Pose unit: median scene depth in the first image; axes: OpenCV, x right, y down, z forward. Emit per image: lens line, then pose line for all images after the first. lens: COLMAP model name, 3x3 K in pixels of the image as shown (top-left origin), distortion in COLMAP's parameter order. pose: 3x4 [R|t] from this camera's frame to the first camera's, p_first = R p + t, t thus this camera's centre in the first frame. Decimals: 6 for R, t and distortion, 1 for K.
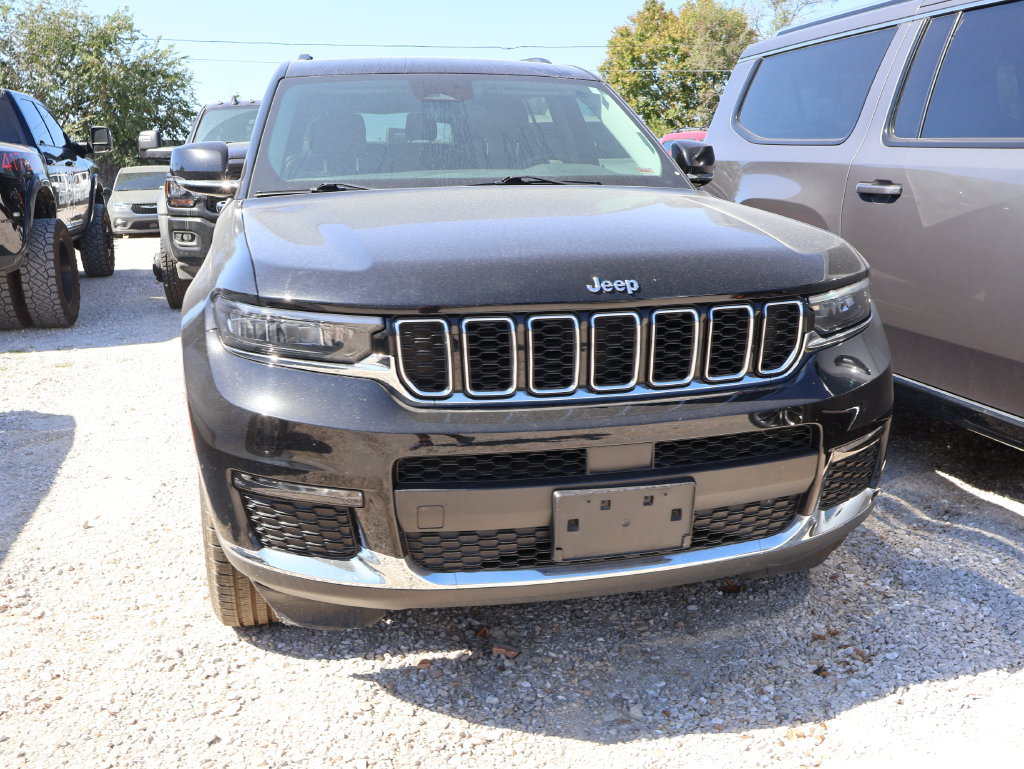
lens RADIAL K [[958.3, 0, 527.4], [0, 958.3, 391.8], [0, 0, 1]] dist [0.001332, 0.000000]
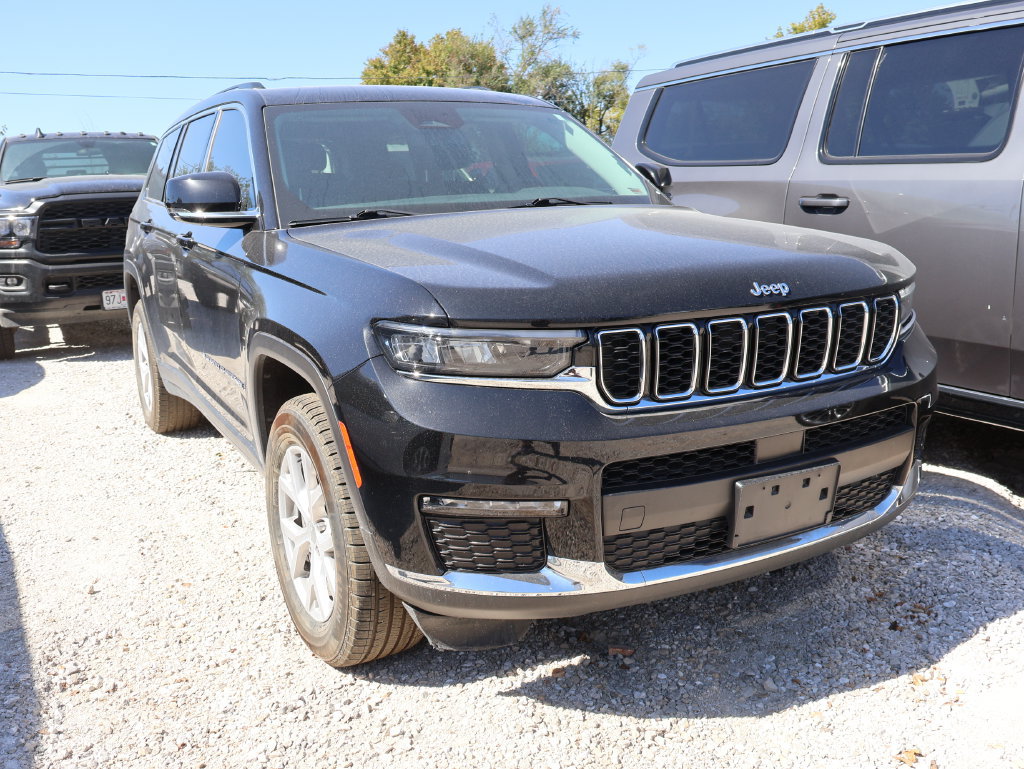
lens RADIAL K [[958.3, 0, 531.3], [0, 958.3, 394.4], [0, 0, 1]] dist [0.001332, 0.000000]
pose [[0.964890, -0.076164, 0.251369, -0.382978], [0.082938, 0.996419, -0.016448, 0.003778], [-0.249216, 0.036718, 0.967752, 0.010721]]
